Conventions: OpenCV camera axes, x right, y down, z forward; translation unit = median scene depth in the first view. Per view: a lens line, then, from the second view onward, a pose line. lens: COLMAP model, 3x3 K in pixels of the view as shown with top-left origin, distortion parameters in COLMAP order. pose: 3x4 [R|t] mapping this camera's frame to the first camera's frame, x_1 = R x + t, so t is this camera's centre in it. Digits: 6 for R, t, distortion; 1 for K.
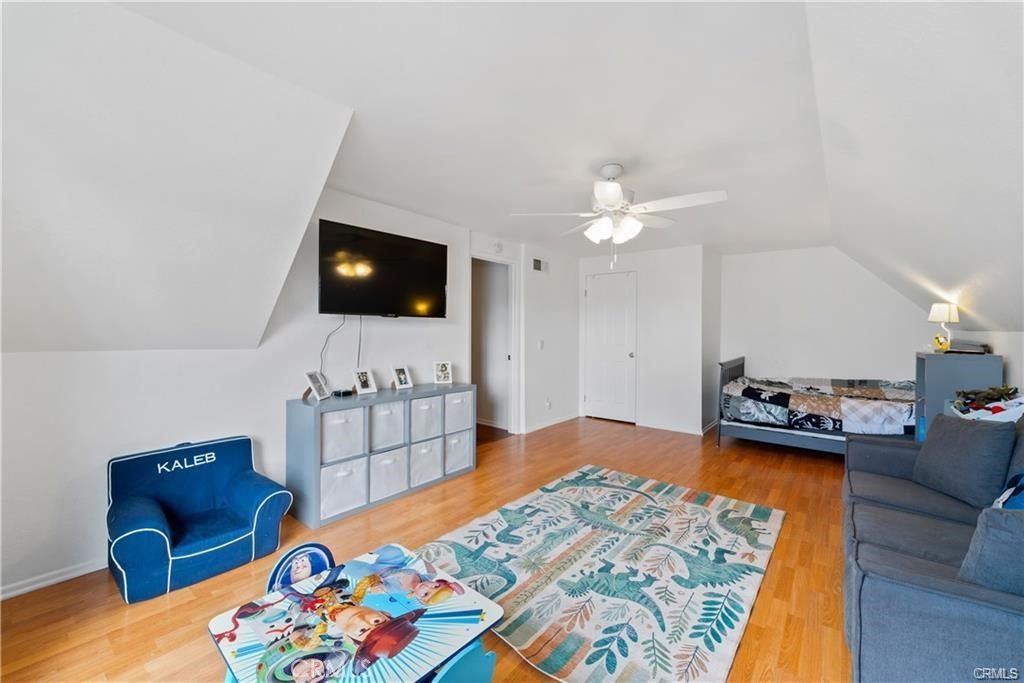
lens RADIAL K [[419.2, 0, 511.2], [0, 419.2, 335.7], [0, 0, 1]] dist [0.001981, -0.000430]
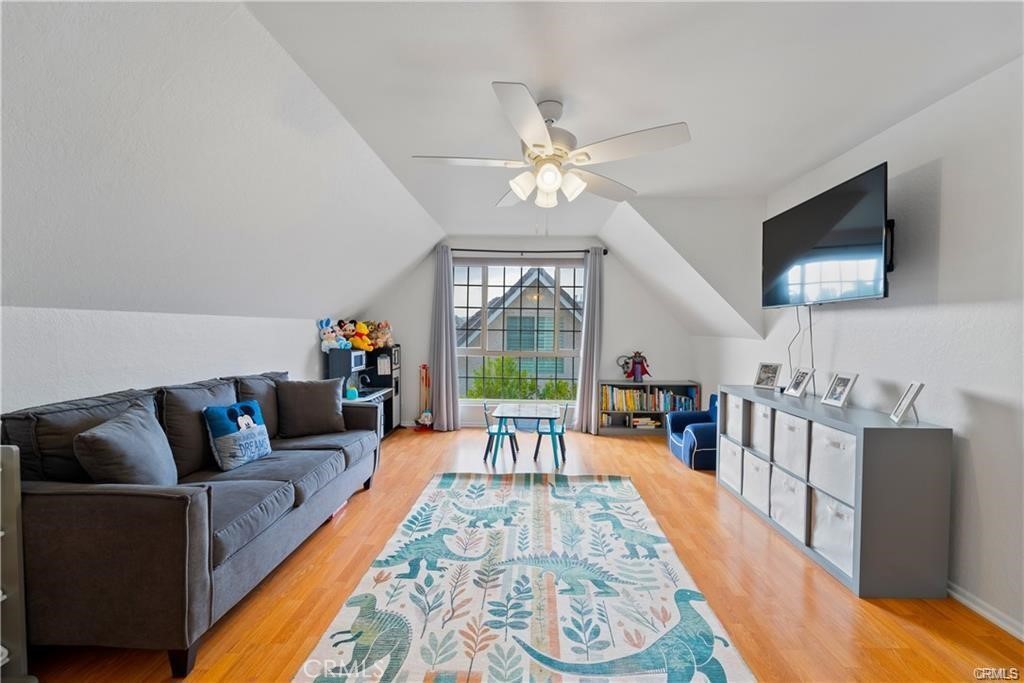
lens RADIAL K [[419.2, 0, 512.0], [0, 419.2, 338.4], [0, 0, 1]] dist [0.001981, -0.000430]
pose [[-0.808018, -0.002423, -0.589153, 0.819860], [-0.024175, 0.999286, 0.029045, 0.013104], [0.588662, 0.037711, -0.807499, 1.745848]]
